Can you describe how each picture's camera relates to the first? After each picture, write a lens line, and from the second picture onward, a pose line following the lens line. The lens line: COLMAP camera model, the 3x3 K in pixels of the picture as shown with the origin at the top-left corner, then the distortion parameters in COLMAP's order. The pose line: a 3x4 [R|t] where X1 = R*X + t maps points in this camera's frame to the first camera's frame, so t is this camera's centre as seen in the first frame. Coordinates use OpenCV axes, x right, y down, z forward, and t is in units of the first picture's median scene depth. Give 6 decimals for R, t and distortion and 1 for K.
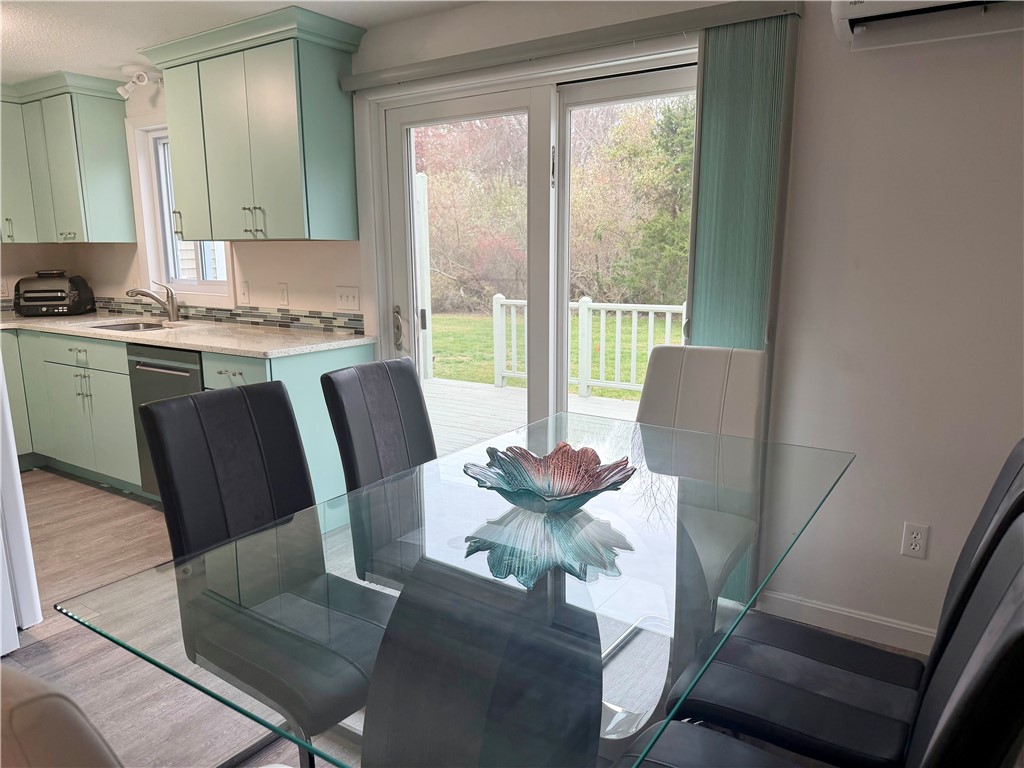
lens RADIAL K [[730.7, 0, 510.3], [0, 730.7, 382.8], [0, 0, 1]] dist [0.027415, -0.008448]
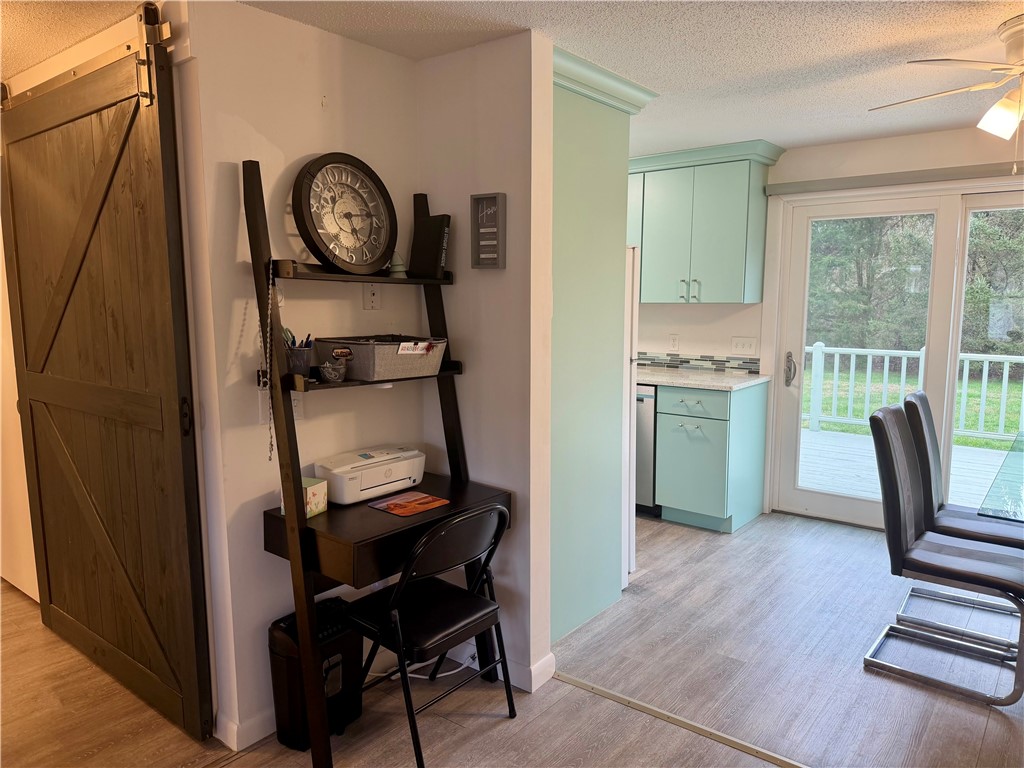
lens RADIAL K [[730.7, 0, 511.2], [0, 730.7, 389.0], [0, 0, 1]] dist [0.027415, -0.008448]
pose [[0.996467, 0.011977, -0.083124, -0.500138], [-0.015703, 0.998894, -0.044314, 0.023993], [0.082501, 0.045463, 0.995553, -0.316454]]
